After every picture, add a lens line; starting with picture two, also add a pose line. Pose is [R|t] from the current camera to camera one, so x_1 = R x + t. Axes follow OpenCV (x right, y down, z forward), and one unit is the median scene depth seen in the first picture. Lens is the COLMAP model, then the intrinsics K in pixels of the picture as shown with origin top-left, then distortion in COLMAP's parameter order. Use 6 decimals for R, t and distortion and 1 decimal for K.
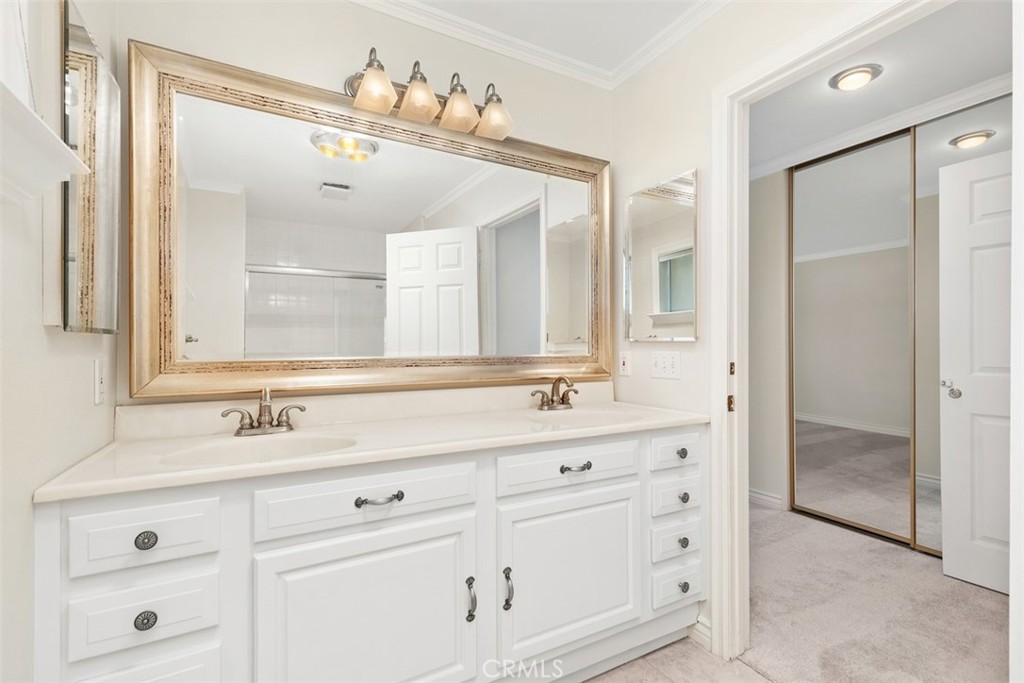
lens RADIAL K [[468.9, 0, 513.1], [0, 468.9, 341.1], [0, 0, 1]] dist [0.008153, -0.001273]
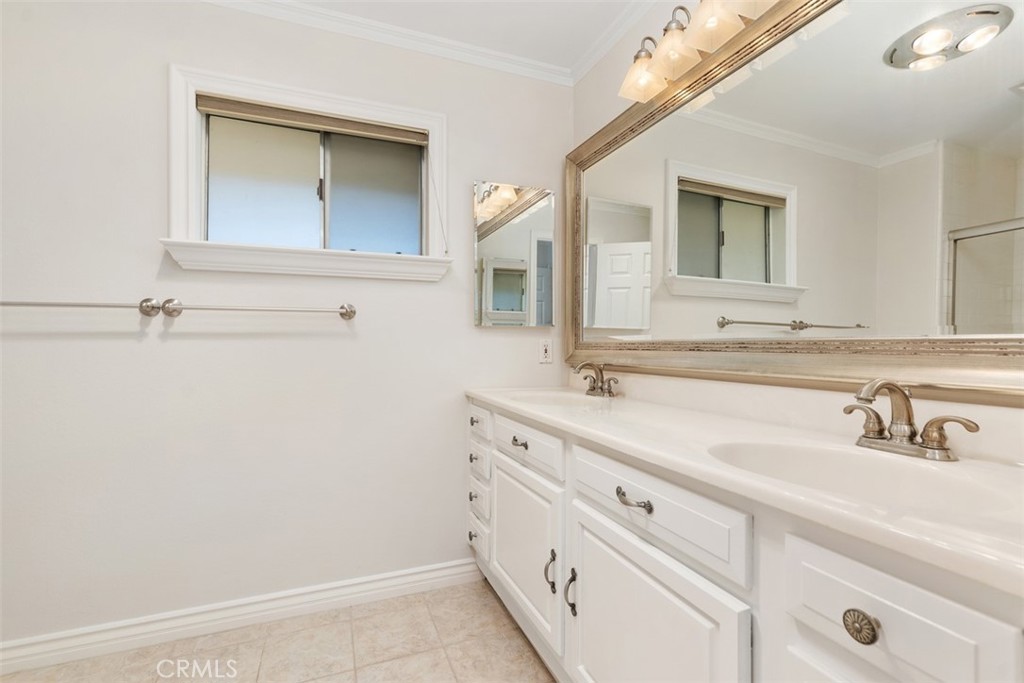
lens RADIAL K [[468.9, 0, 512.2], [0, 468.9, 345.0], [0, 0, 1]] dist [0.008153, -0.001273]
pose [[-0.142837, -0.008590, -0.989709, 0.614628], [-0.006925, 0.999947, -0.007679, 0.047183], [0.989722, 0.005757, -0.142889, 0.707824]]
